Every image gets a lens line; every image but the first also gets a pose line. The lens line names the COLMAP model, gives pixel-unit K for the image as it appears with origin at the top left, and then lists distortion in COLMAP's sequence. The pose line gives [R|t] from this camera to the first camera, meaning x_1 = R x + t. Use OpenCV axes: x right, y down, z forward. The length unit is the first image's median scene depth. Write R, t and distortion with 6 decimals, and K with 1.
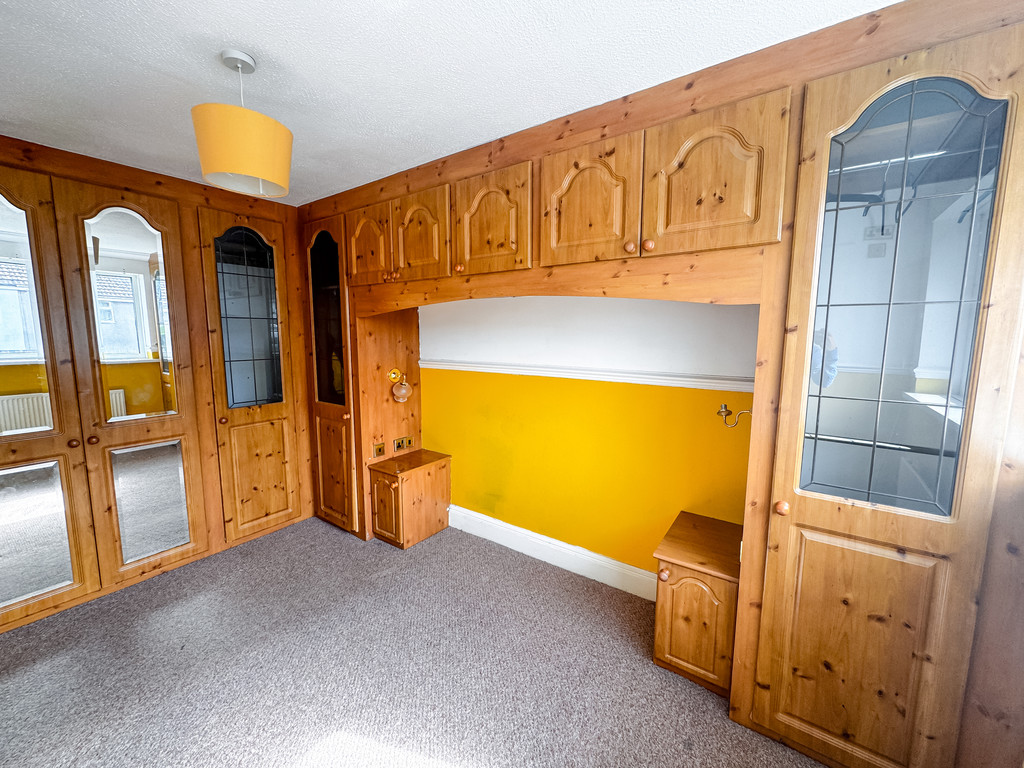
lens RADIAL K [[408.5, 0, 509.2], [0, 408.5, 380.2], [0, 0, 1]] dist [0.001102, -0.000126]
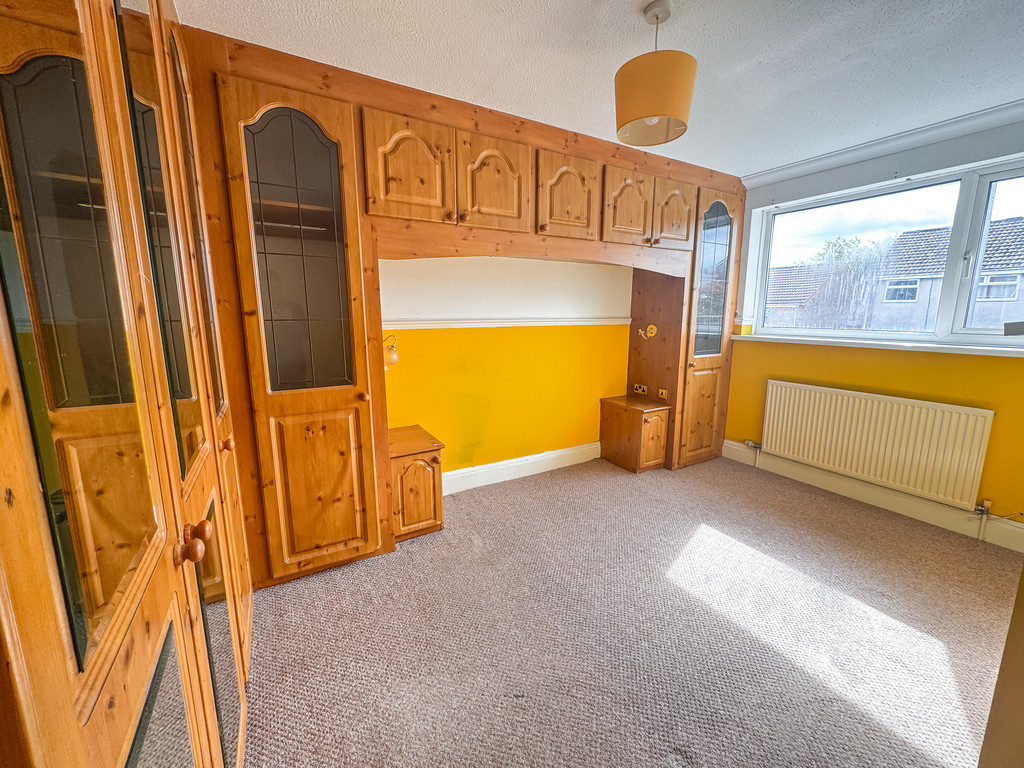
lens RADIAL K [[408.5, 0, 507.3], [0, 408.5, 382.2], [0, 0, 1]] dist [0.001102, -0.000126]
pose [[0.416768, -0.154946, 0.895710, -1.263493], [0.110721, 0.986682, 0.119166, 0.005470], [-0.902245, 0.049509, 0.428373, 0.622974]]
